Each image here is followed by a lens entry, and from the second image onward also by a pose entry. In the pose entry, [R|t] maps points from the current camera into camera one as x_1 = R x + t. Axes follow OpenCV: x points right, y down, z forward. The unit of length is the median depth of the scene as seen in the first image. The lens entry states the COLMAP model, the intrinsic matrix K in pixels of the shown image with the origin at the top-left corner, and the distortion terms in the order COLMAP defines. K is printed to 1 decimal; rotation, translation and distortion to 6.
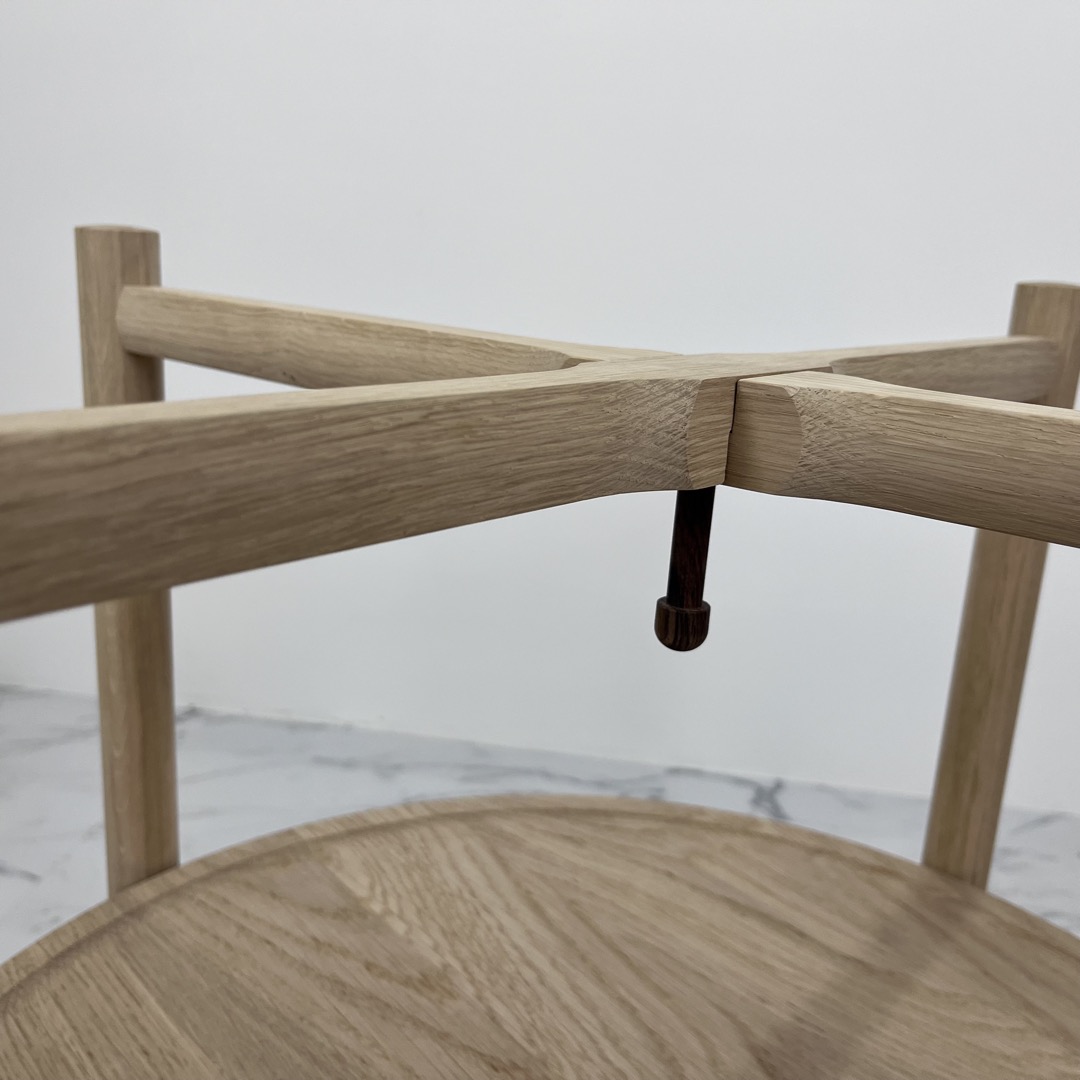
lens RADIAL K [[1104.9, 0, 540.0], [0, 1104.9, 540.0], [0, 0, 1]] dist [0.031079, -0.033500]
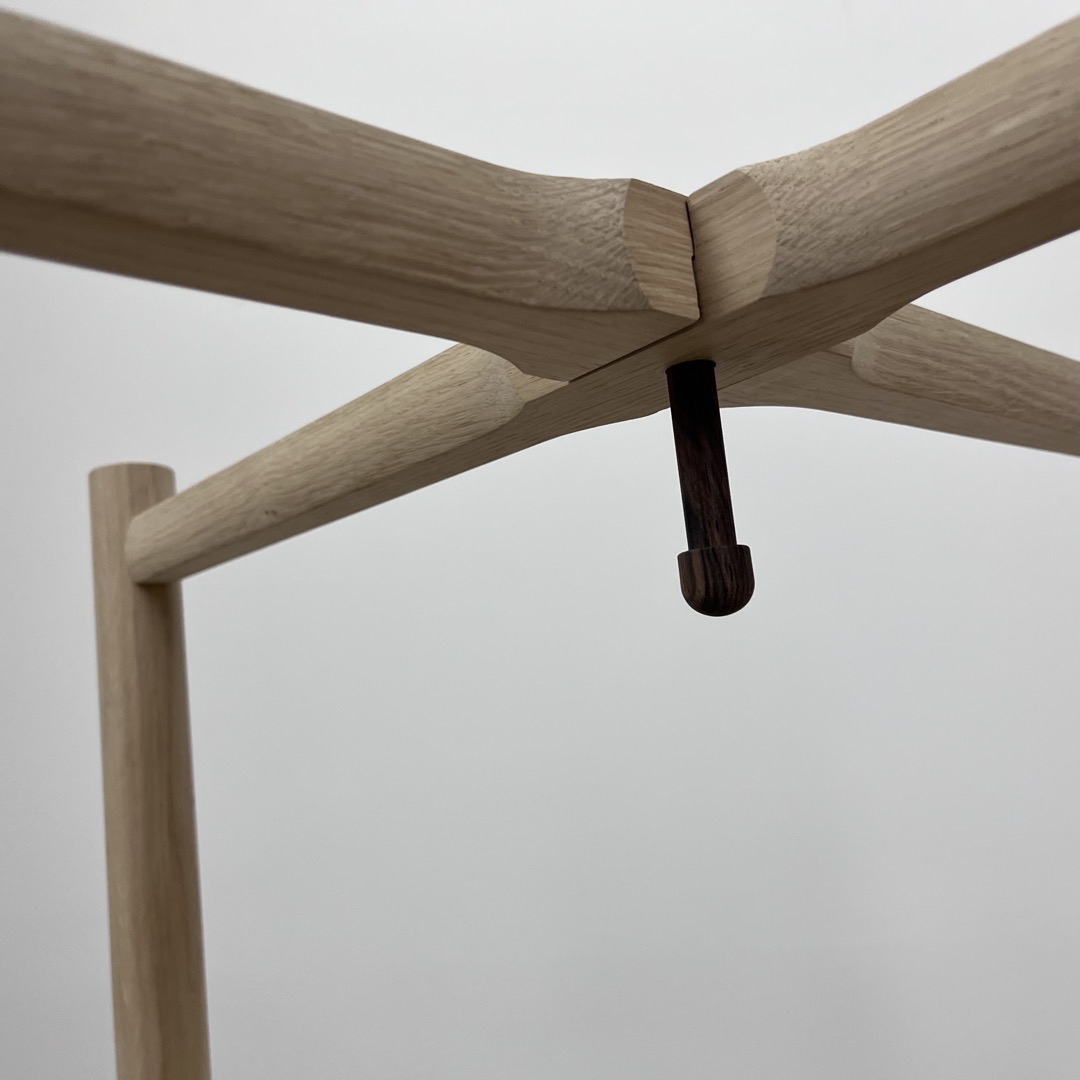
lens RADIAL K [[1101.7, 0, 560.0], [0, 1101.7, 540.7], [0, 0, 1]] dist [0.003904, 0.020852]
pose [[0.977557, -0.190665, -0.089609, 0.116882], [0.136361, 0.896875, -0.420739, 0.422628], [0.160589, 0.399077, 0.902745, 0.370272]]
